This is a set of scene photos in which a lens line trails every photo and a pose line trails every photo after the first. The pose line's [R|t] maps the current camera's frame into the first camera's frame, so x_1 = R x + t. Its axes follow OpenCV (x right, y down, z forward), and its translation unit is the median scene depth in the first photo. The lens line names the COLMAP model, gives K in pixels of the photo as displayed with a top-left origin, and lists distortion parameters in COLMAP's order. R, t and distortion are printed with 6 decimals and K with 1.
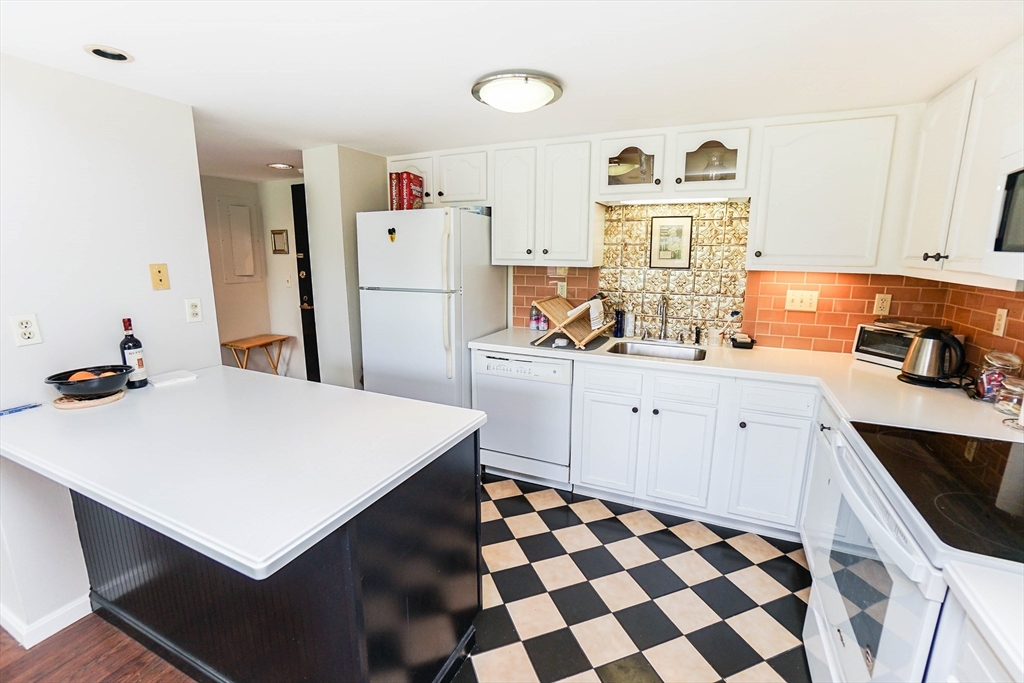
lens RADIAL K [[461.2, 0, 506.6], [0, 461.2, 354.3], [0, 0, 1]] dist [-0.050721, 0.000217]
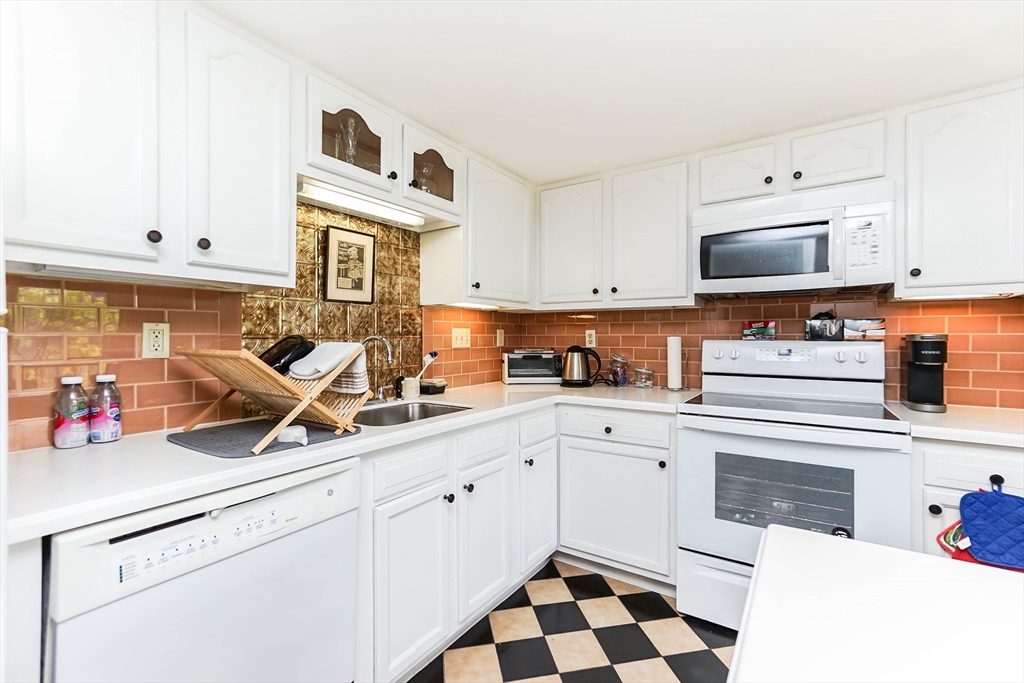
lens RADIAL K [[439.4, 0, 523.7], [0, 439.4, 339.5], [0, 0, 1]] dist [-0.014561, 0.010815]
pose [[0.142278, -0.011919, 0.989755, -0.299823], [0.211479, 0.977205, -0.018632, -0.066198], [-0.966971, 0.211963, 0.141556, 0.703591]]
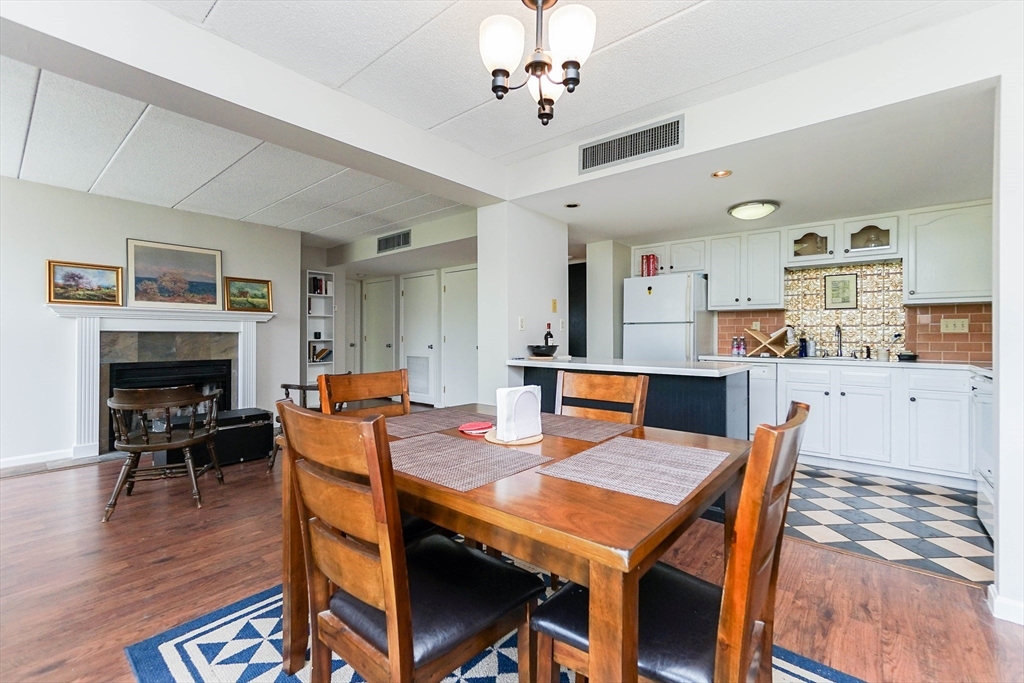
lens RADIAL K [[439.4, 0, 523.7], [0, 439.4, 339.5], [0, 0, 1]] dist [-0.014561, 0.010815]
pose [[0.970409, 0.002493, -0.241455, -0.311186], [-0.051542, 0.979041, -0.197036, 0.252540], [0.235903, 0.203650, 0.950198, -0.588293]]
